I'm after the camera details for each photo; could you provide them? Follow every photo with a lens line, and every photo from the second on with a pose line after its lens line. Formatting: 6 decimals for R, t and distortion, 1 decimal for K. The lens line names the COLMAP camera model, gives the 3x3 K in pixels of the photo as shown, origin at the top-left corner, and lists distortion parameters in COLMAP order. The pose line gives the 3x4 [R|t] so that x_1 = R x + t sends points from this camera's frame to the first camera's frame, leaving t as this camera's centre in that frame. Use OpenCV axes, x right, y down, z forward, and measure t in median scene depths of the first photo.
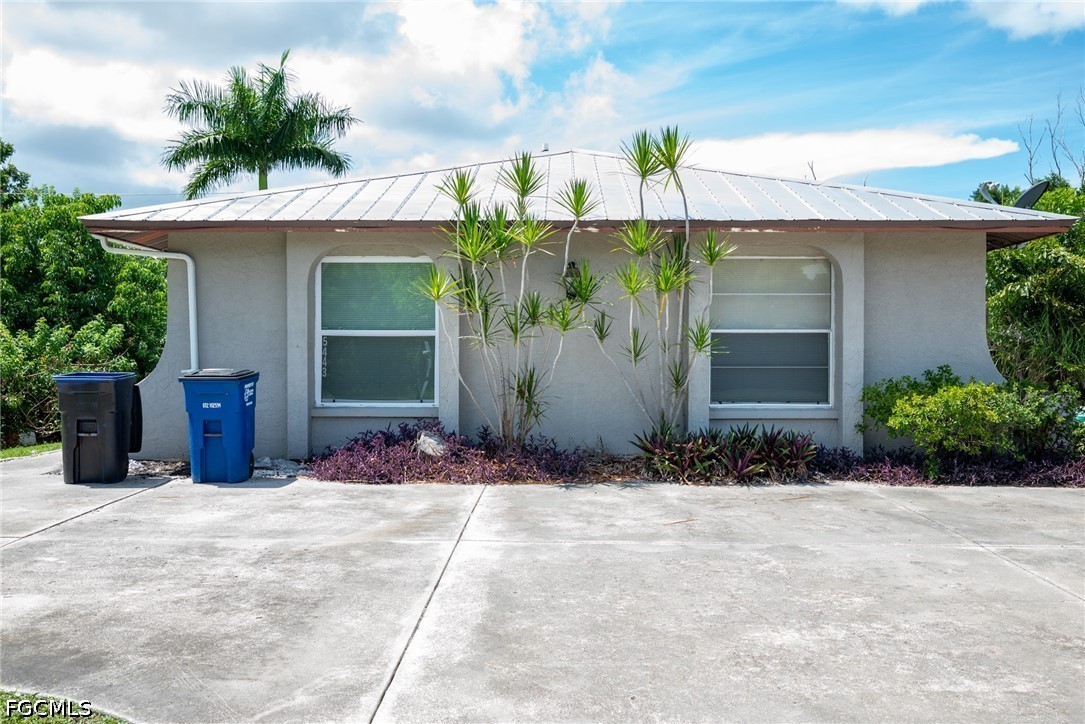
lens RADIAL K [[1071.8, 0, 542.5], [0, 1071.8, 362.0], [0, 0, 1]] dist [0.003815, -0.001741]
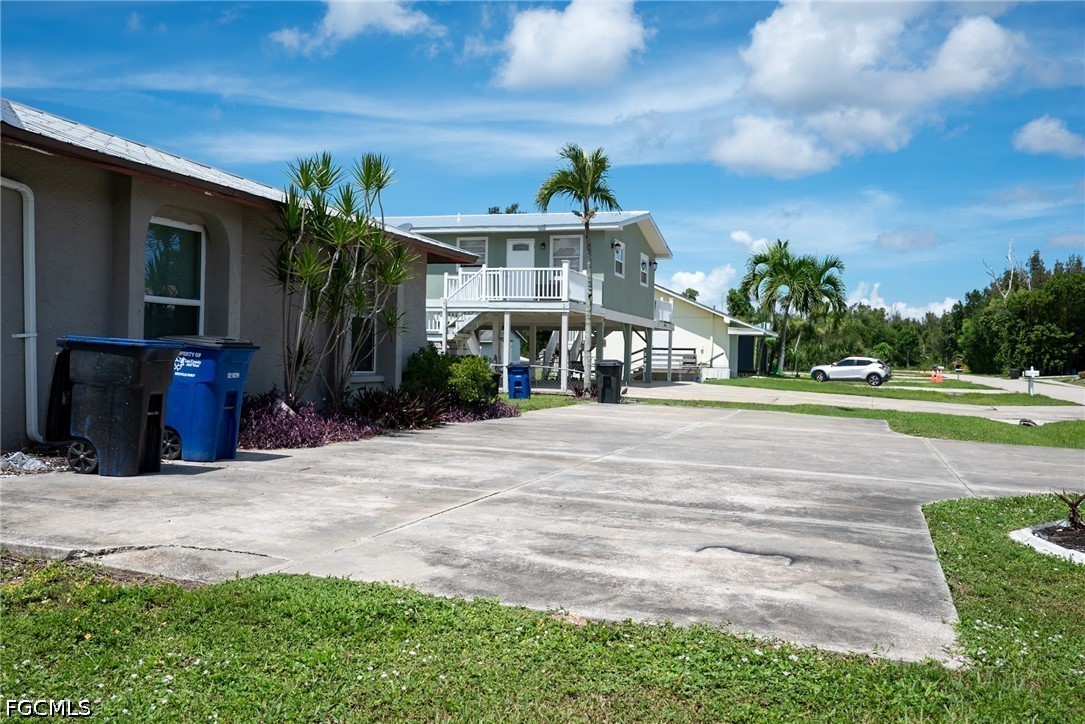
lens RADIAL K [[1053.2, 0, 545.7], [0, 1053.2, 365.0], [0, 0, 1]] dist [-0.014726, -0.007048]
pose [[0.261376, -0.002974, 0.965232, -0.973349], [-0.014669, 0.999868, 0.007053, 0.018602], [-0.965125, -0.016002, 0.261298, 0.441086]]
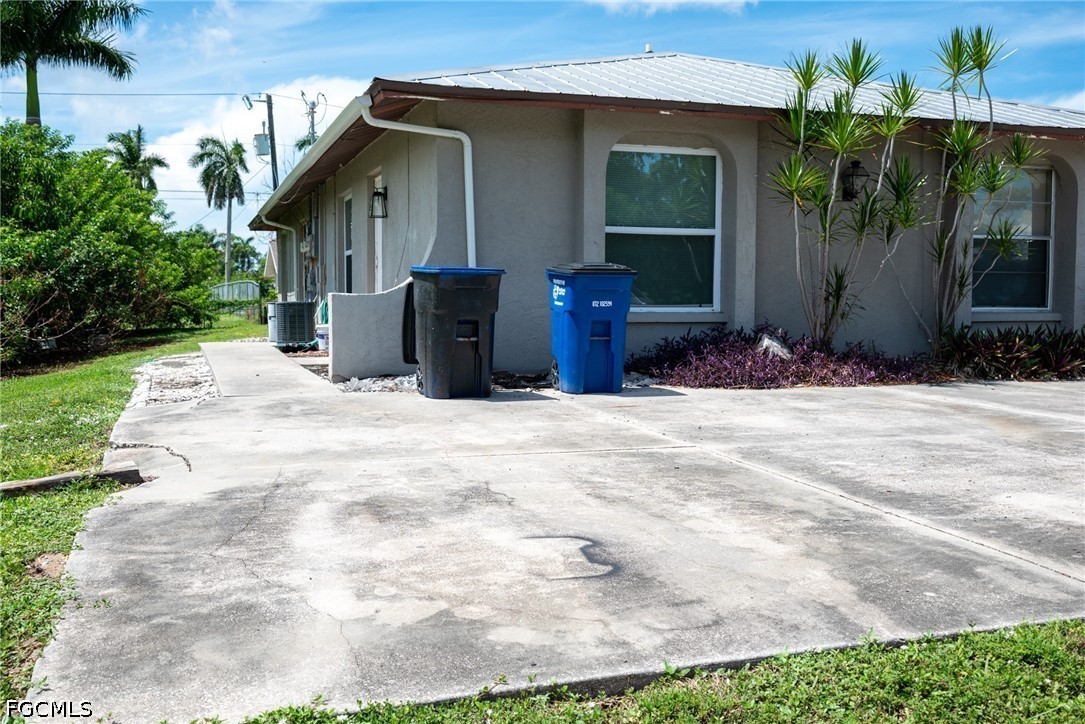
lens RADIAL K [[1071.8, 0, 542.5], [0, 1071.8, 362.0], [0, 0, 1]] dist [0.003815, -0.001741]
pose [[0.939487, -0.018604, 0.342078, -0.569894], [0.000629, 0.998616, 0.052582, 0.036697], [-0.342583, -0.049185, 0.938199, 0.175973]]
